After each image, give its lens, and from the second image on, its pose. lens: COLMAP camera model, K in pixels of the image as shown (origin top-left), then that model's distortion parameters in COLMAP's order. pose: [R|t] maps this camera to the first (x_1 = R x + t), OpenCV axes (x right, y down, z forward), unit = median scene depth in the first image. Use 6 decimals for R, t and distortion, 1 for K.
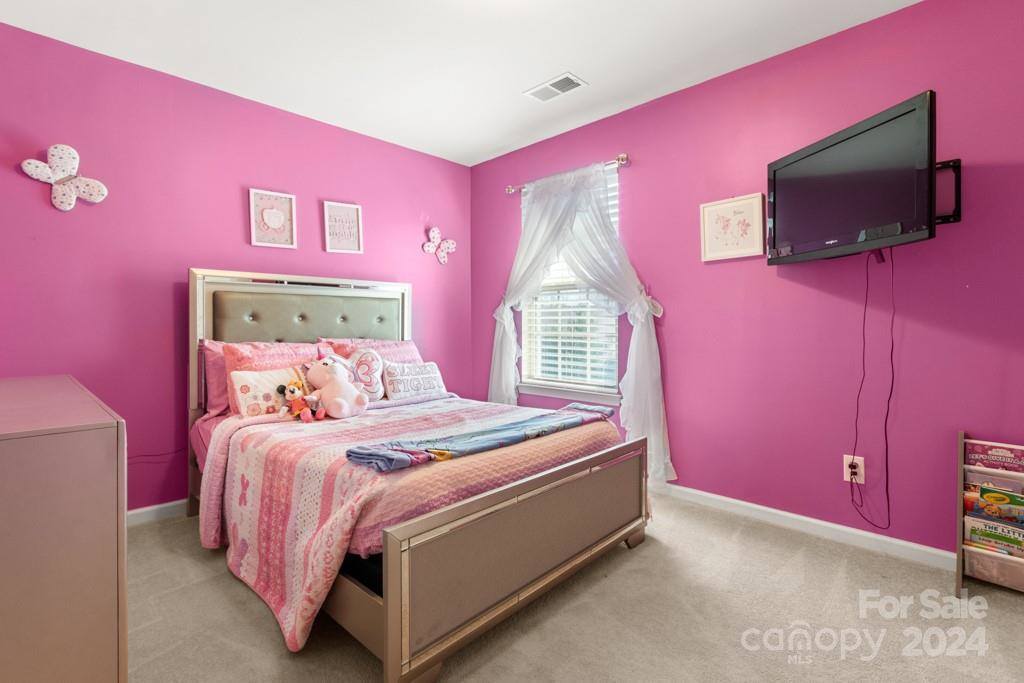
lens RADIAL K [[477.6, 0, 511.6], [0, 477.6, 331.6], [0, 0, 1]] dist [0.005291, 0.000917]
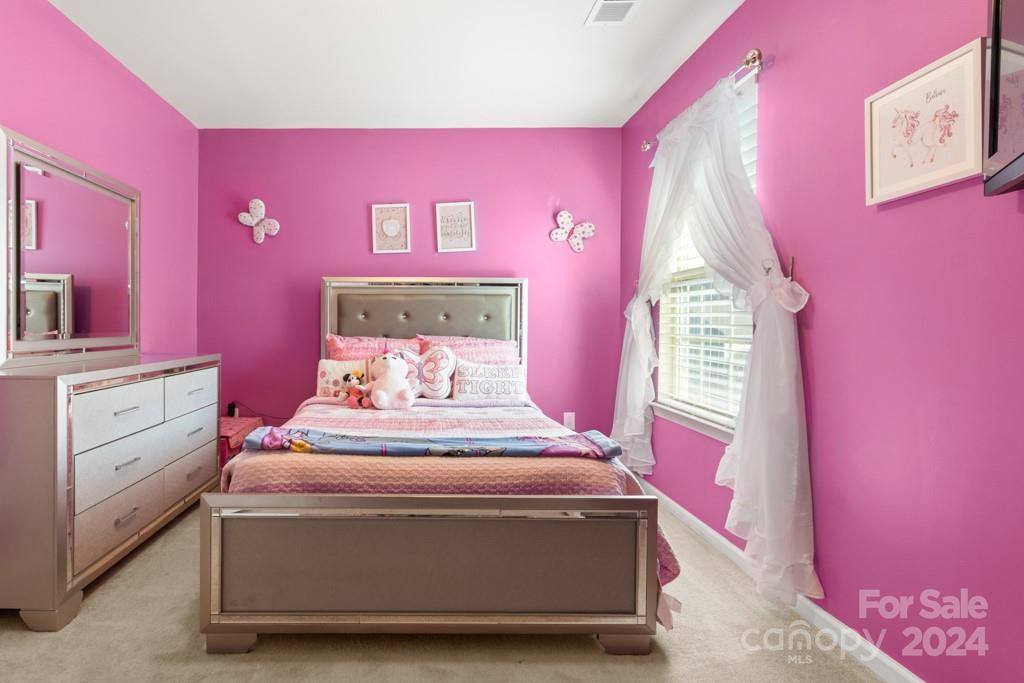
lens RADIAL K [[544.5, 0, 511.8], [0, 544.5, 338.5], [0, 0, 1]] dist [-0.001490, 0.000870]
pose [[0.679876, 0.025227, -0.732893, 0.605719], [-0.019565, 0.999676, 0.016260, -0.002253], [0.733066, 0.003284, 0.680149, 0.317649]]
